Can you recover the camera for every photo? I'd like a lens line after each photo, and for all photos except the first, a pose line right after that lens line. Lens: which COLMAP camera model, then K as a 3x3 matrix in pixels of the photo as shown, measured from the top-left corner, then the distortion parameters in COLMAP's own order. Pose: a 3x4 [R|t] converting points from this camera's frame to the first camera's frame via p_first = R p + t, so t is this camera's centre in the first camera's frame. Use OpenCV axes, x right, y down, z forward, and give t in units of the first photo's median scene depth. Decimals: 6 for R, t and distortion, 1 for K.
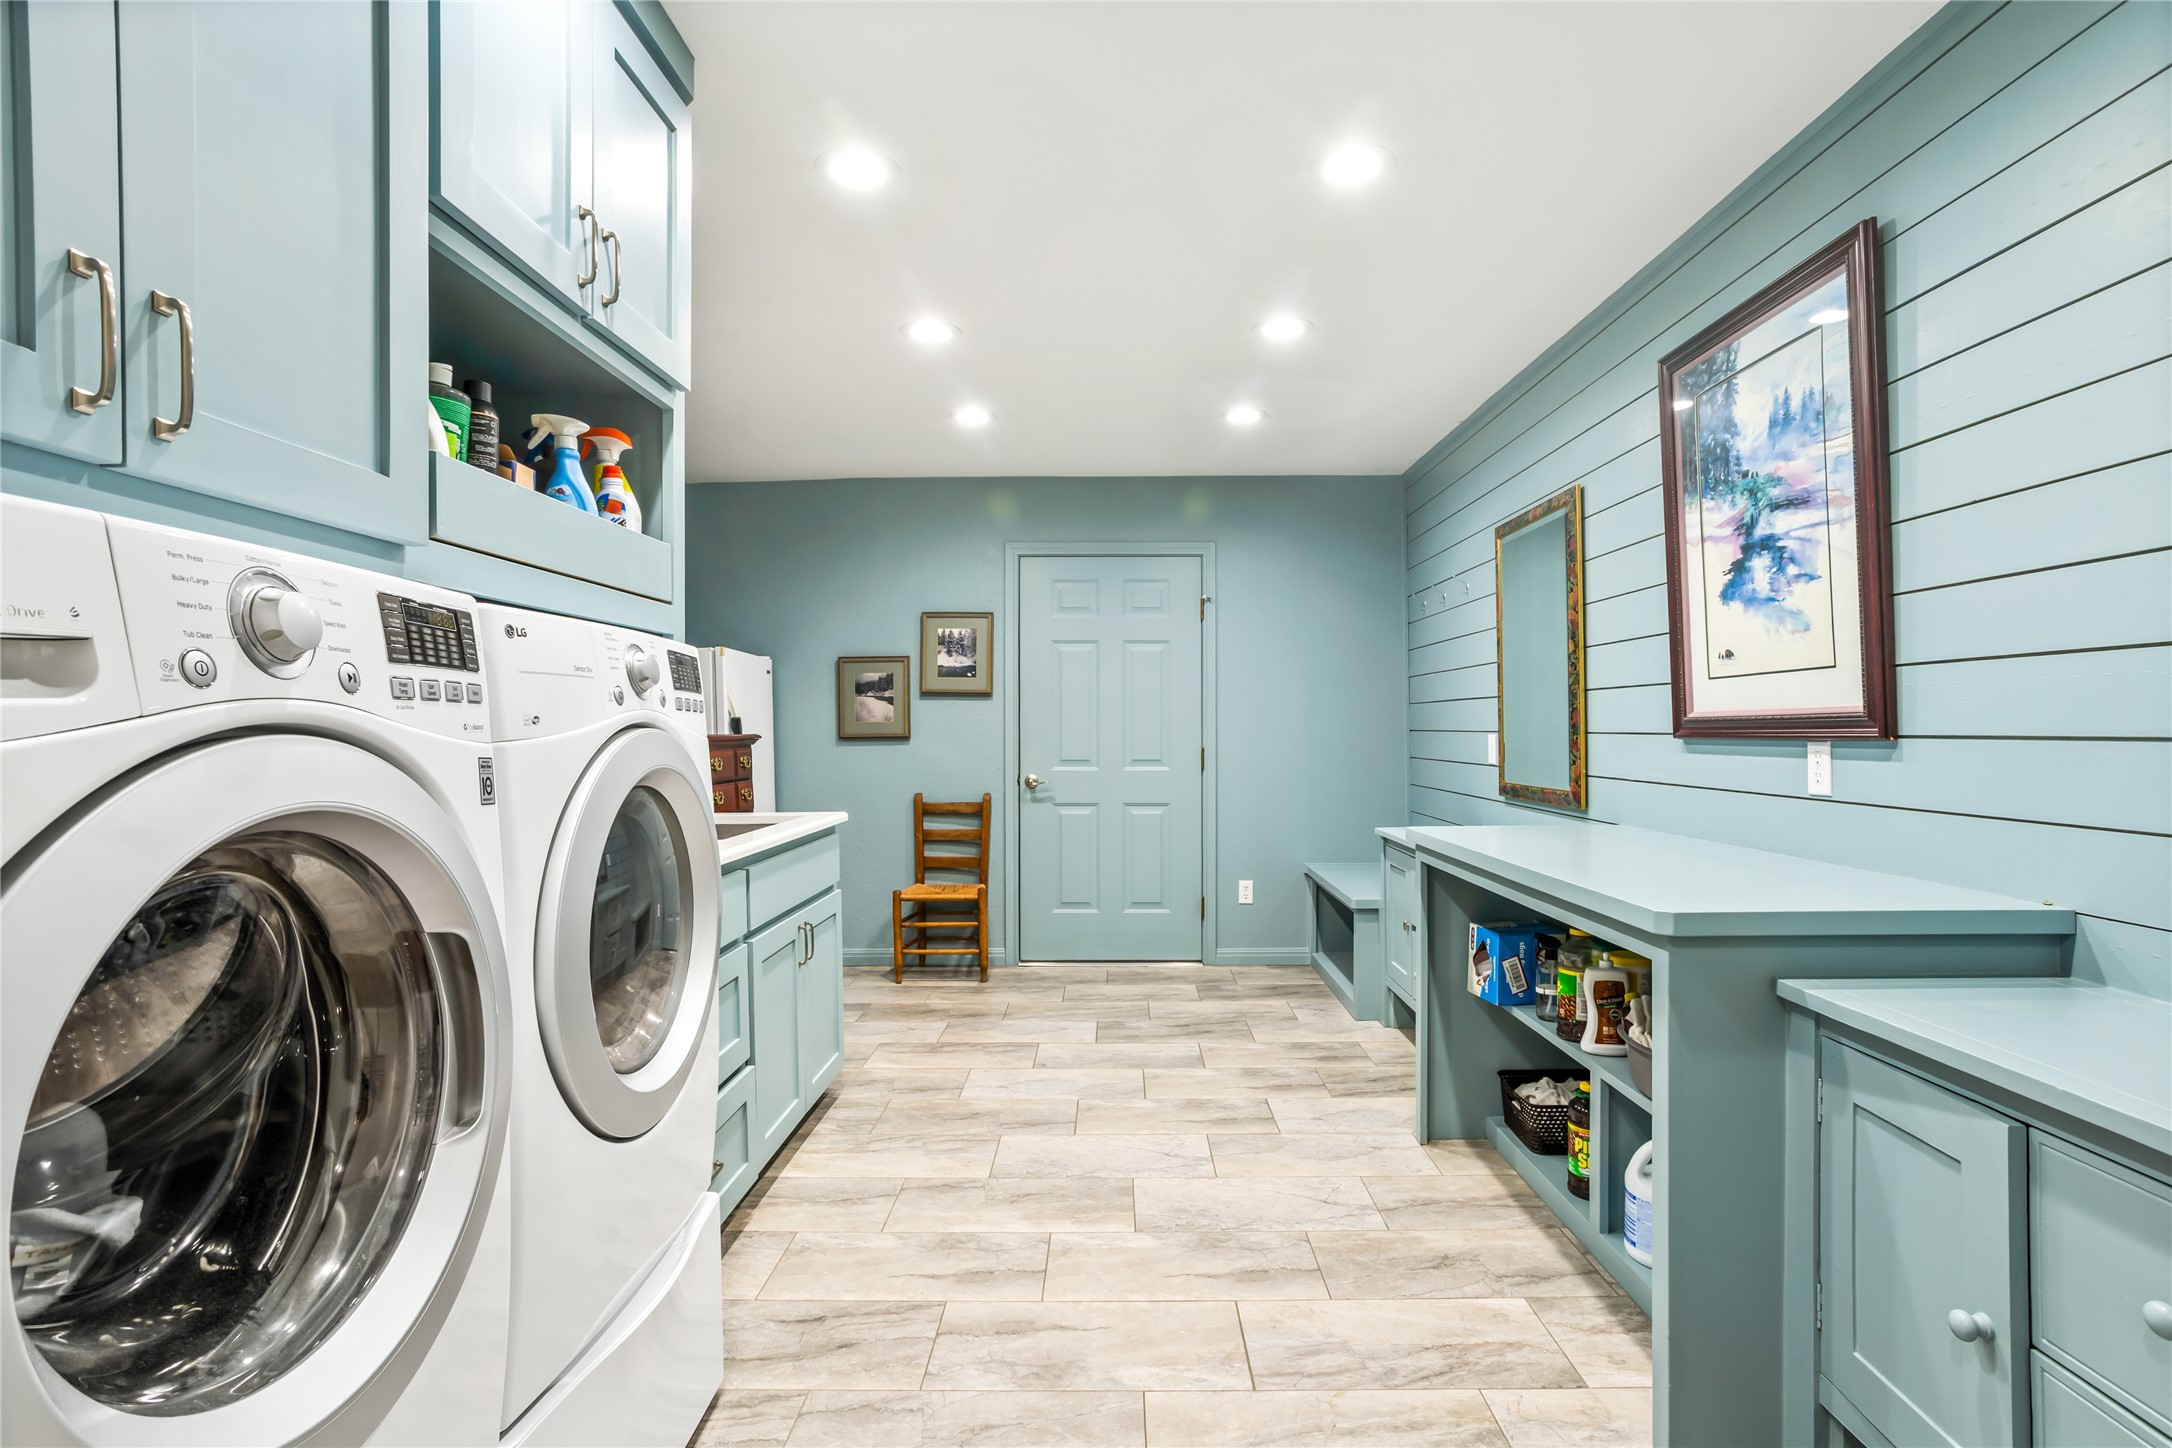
lens RADIAL K [[1054.3, 0, 1077.7], [0, 1054.3, 720.3], [0, 0, 1]] dist [-0.036609, 0.019855]
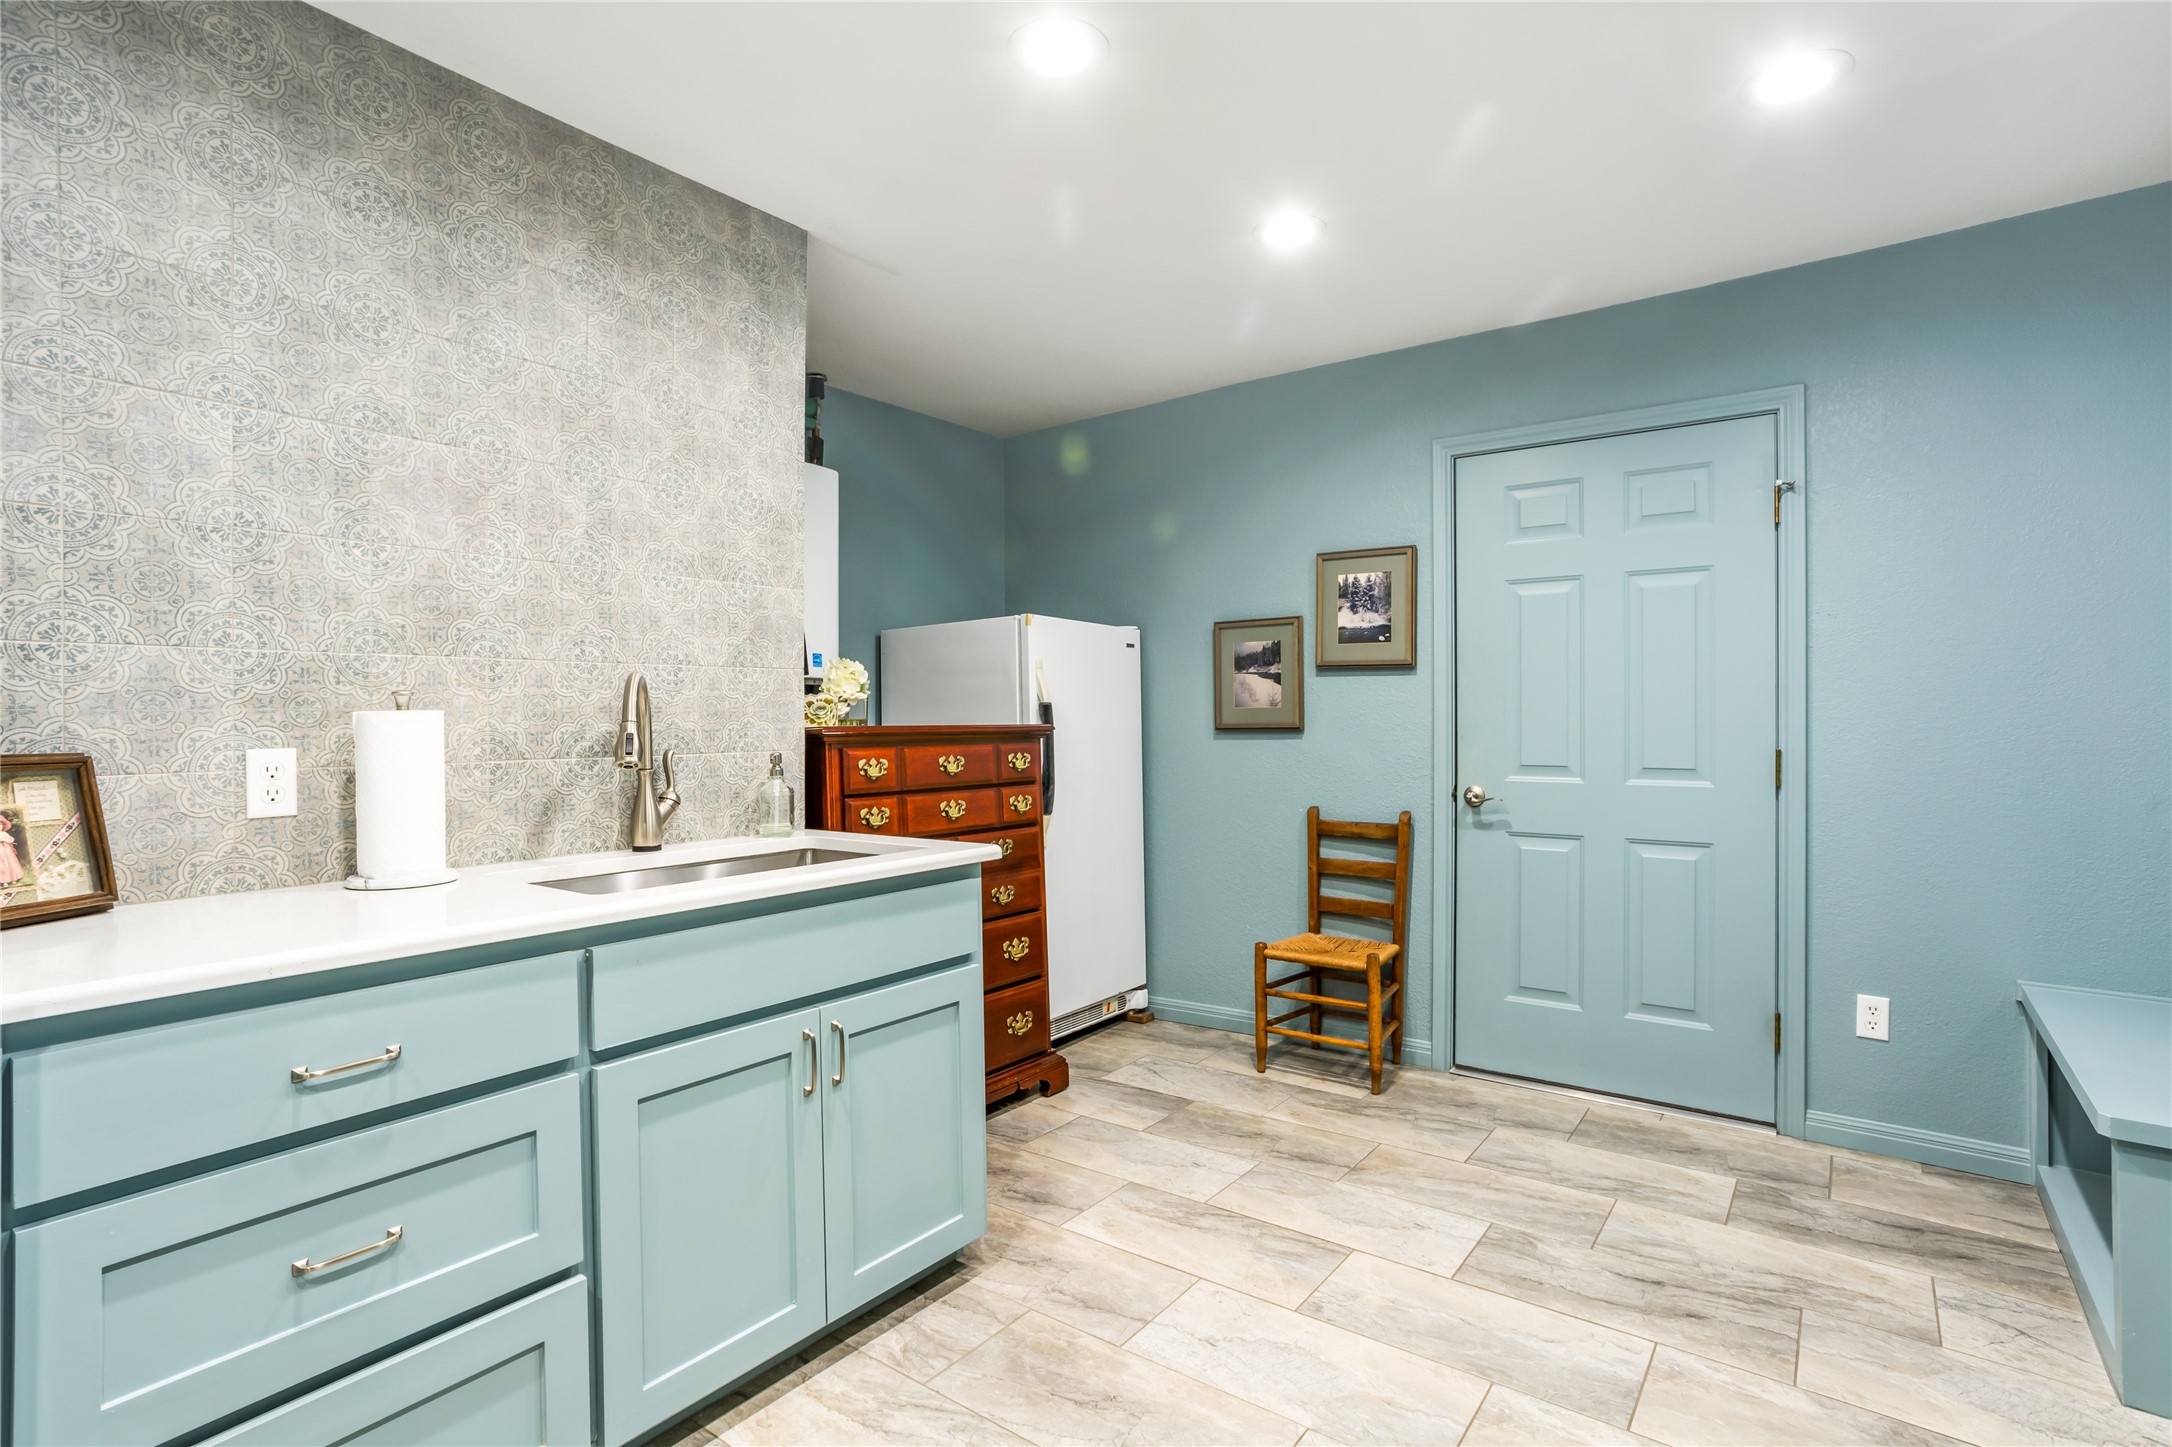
lens RADIAL K [[1054.3, 0, 1065.5], [0, 1054.3, 709.6], [0, 0, 1]] dist [-0.036609, 0.019855]
pose [[0.818701, -0.005072, -0.574197, 0.123864], [0.005296, 0.999985, -0.001282, 0.003187], [0.574195, -0.001992, 0.818716, 0.317299]]
